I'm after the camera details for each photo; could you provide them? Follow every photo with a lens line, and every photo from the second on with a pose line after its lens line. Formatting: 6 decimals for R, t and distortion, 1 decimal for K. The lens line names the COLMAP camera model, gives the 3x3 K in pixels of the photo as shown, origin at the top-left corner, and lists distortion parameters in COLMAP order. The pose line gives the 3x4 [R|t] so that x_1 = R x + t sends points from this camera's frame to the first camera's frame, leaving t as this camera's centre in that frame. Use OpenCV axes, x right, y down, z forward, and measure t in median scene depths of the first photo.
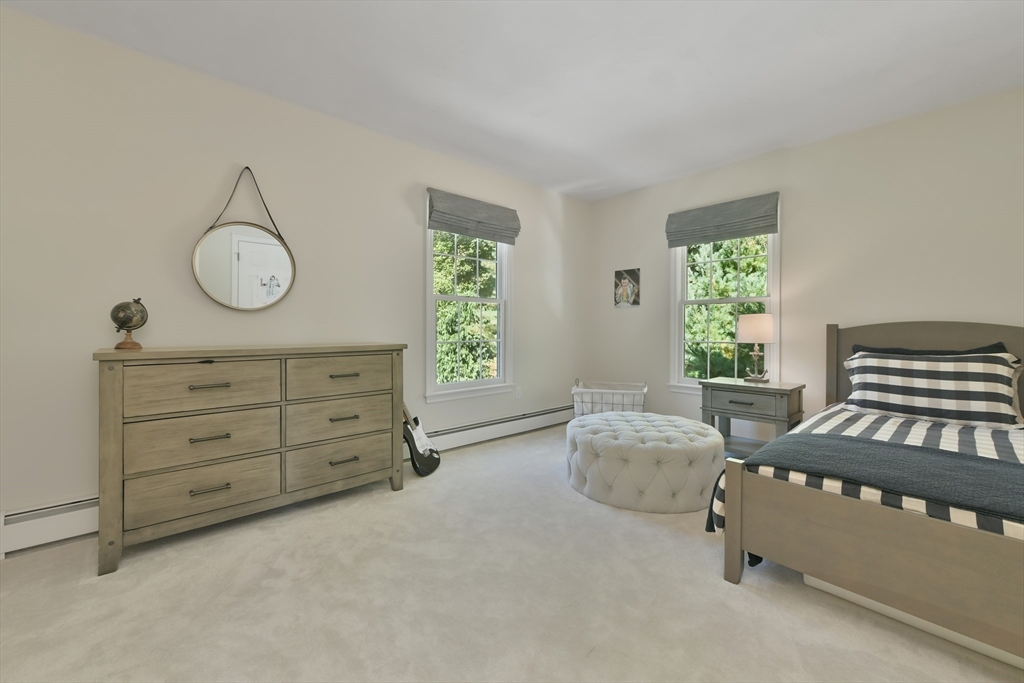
lens RADIAL K [[413.3, 0, 515.7], [0, 413.3, 332.2], [0, 0, 1]] dist [0.003866, 0.000517]
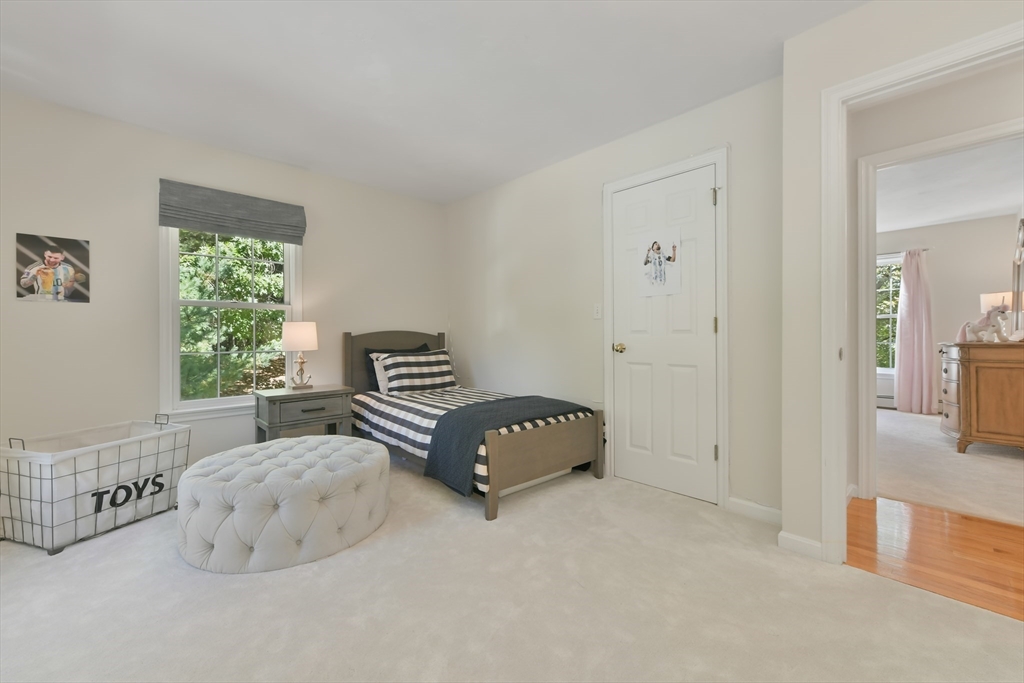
lens RADIAL K [[413.3, 0, 516.8], [0, 413.3, 338.8], [0, 0, 1]] dist [0.003866, 0.000517]
pose [[-0.019215, -0.014995, 0.999703, -0.447532], [0.012848, 0.999801, 0.015243, -0.011499], [-0.999733, 0.013137, -0.019018, 0.488414]]
